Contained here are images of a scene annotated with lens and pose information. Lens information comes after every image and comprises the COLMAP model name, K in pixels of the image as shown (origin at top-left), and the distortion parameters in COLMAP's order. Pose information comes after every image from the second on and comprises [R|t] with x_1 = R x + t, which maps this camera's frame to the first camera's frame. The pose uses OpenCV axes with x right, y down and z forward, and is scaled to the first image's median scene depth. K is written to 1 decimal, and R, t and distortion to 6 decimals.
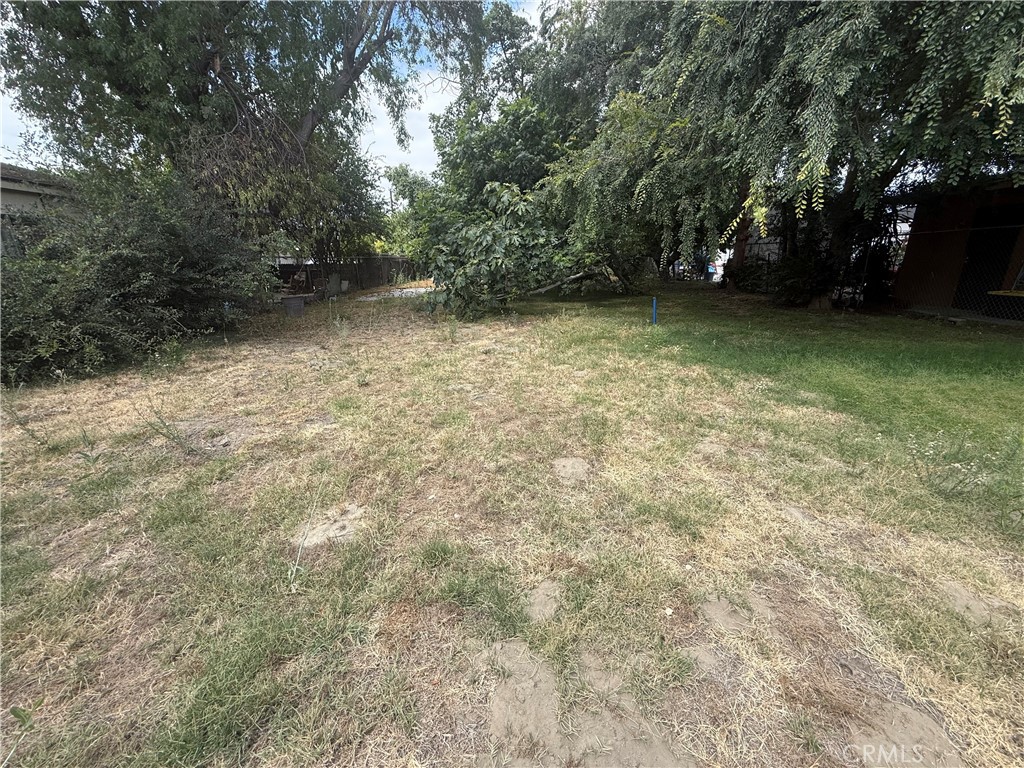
lens RADIAL K [[406.2, 0, 512.6], [0, 406.2, 387.4], [0, 0, 1]] dist [0.001909, 0.000153]
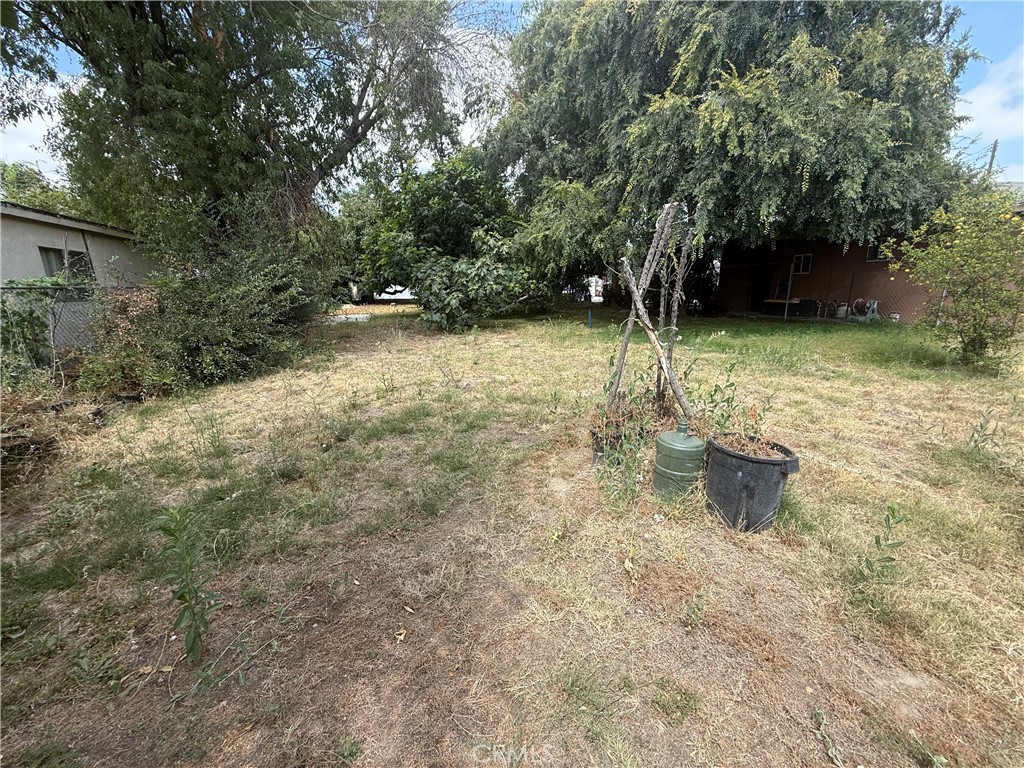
lens RADIAL K [[406.2, 0, 512.6], [0, 406.2, 387.4], [0, 0, 1]] dist [0.001909, 0.000153]
pose [[0.945988, -0.092208, 0.310813, -0.423081], [0.112110, 0.992596, -0.046747, 0.097633], [-0.304201, 0.079068, 0.949321, -0.296509]]
